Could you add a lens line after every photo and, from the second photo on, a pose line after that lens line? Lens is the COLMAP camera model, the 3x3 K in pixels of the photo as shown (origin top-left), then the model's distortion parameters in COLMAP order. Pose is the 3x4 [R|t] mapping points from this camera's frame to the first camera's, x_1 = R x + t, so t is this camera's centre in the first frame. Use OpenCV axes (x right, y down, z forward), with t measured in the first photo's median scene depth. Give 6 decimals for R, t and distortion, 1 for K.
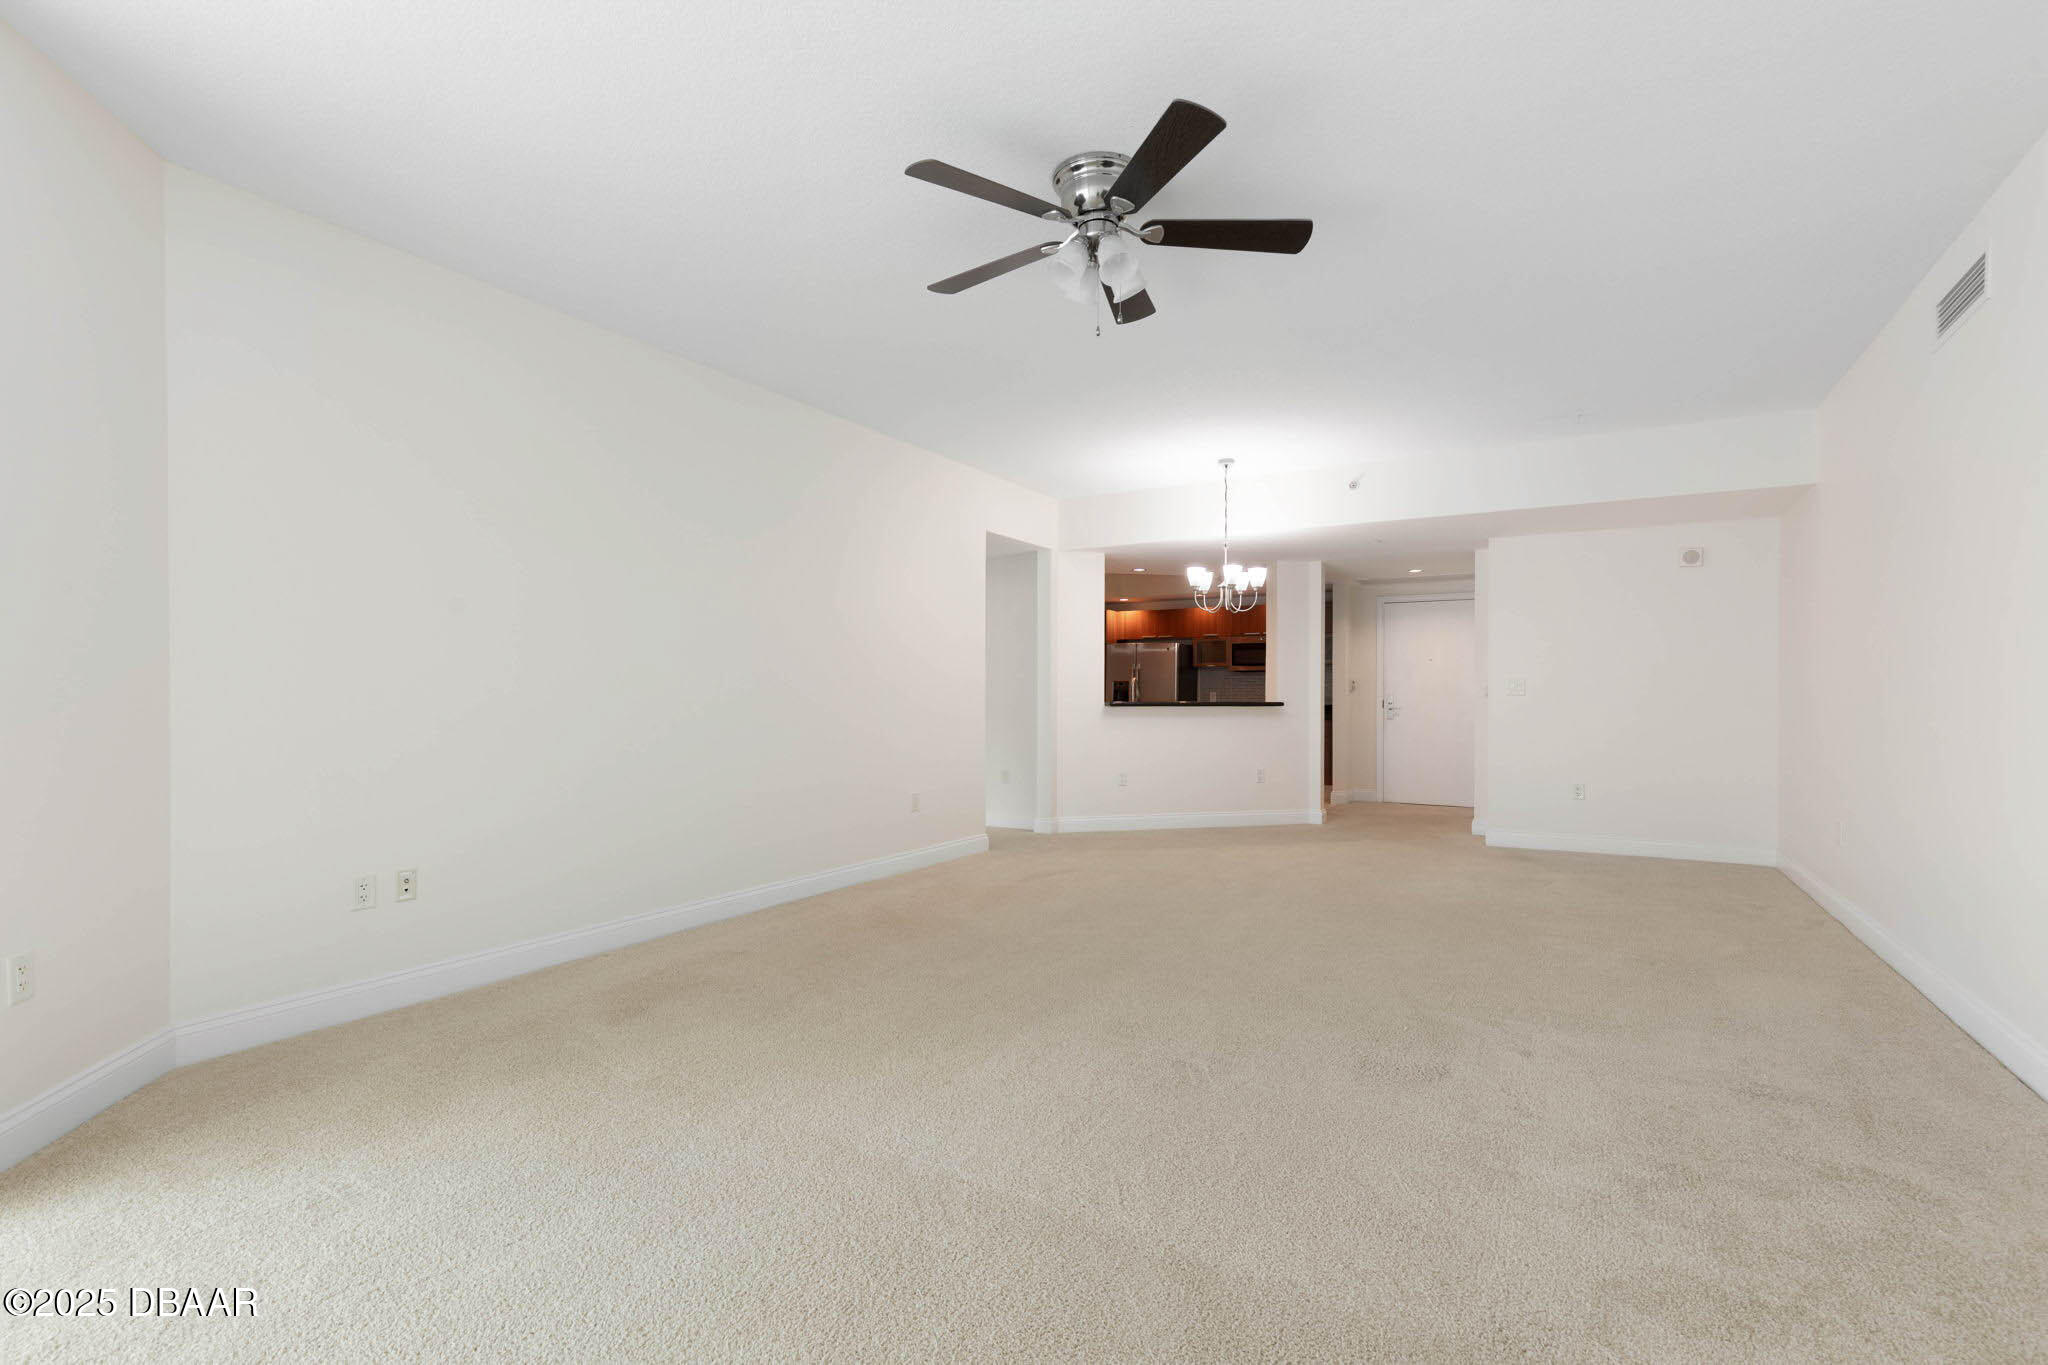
lens RADIAL K [[940.5, 0, 1002.8], [0, 940.5, 700.1], [0, 0, 1]] dist [0.021855, -0.001858]
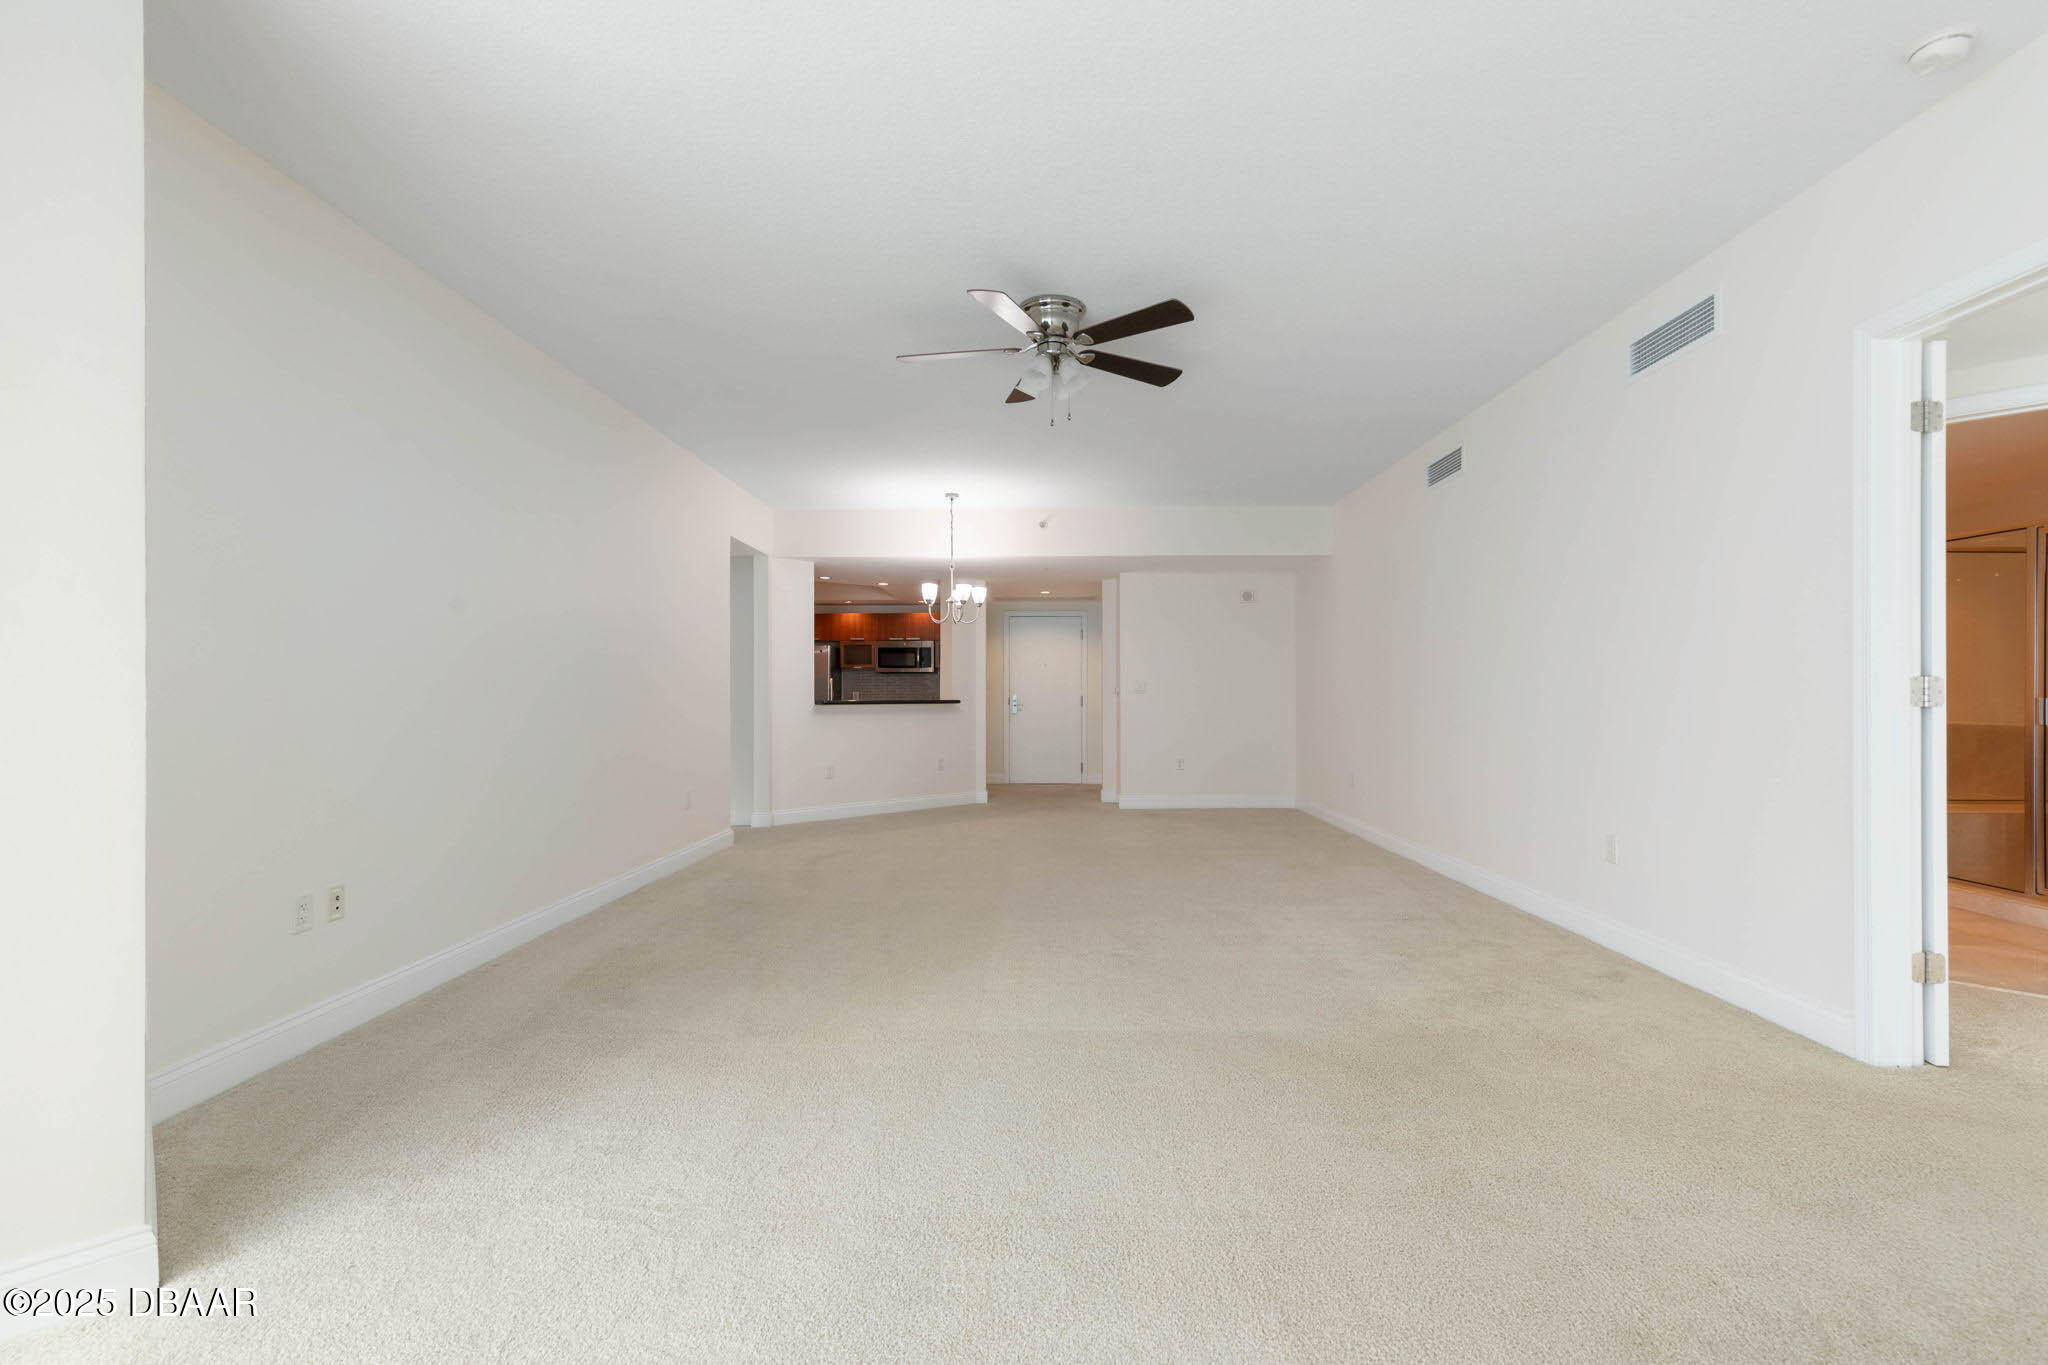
lens RADIAL K [[940.5, 0, 1030.4], [0, 940.5, 681.1], [0, 0, 1]] dist [0.021855, -0.001858]
pose [[0.867181, 0.003784, 0.497979, -0.210767], [0.006567, 0.999797, -0.019034, 0.001835], [-0.497950, 0.019776, 0.866980, -0.052242]]
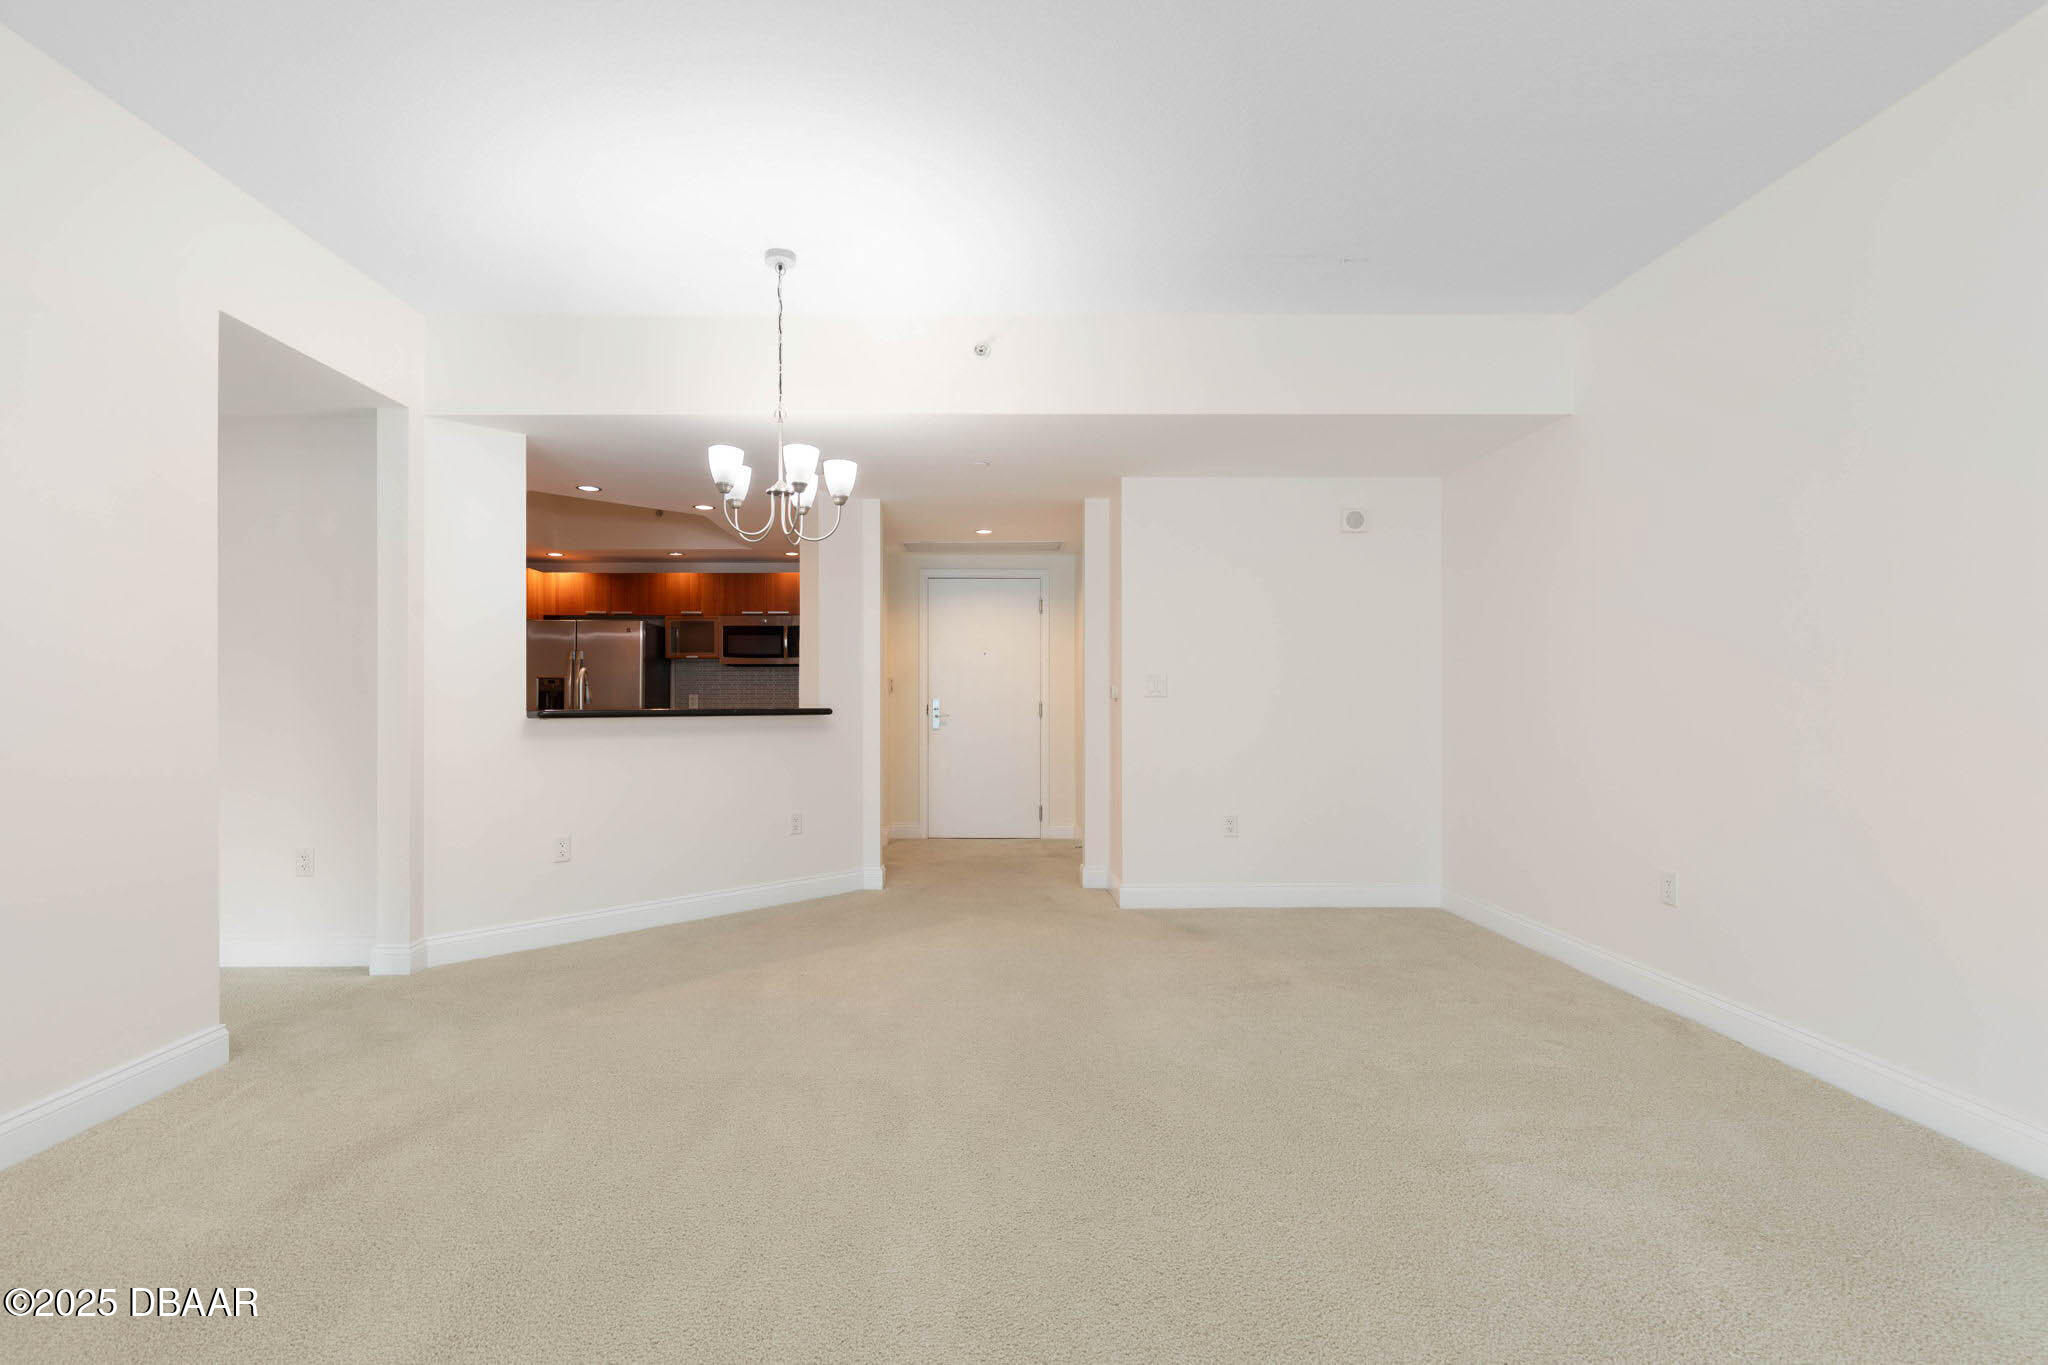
lens RADIAL K [[996.8, 0, 1016.8], [0, 996.8, 701.8], [0, 0, 1]] dist [-0.002473, 0.000642]
pose [[0.841341, -0.002362, 0.540500, 0.035546], [0.005116, 0.999980, -0.003594, 0.000738], [-0.540480, 0.005789, 0.841337, 0.363768]]
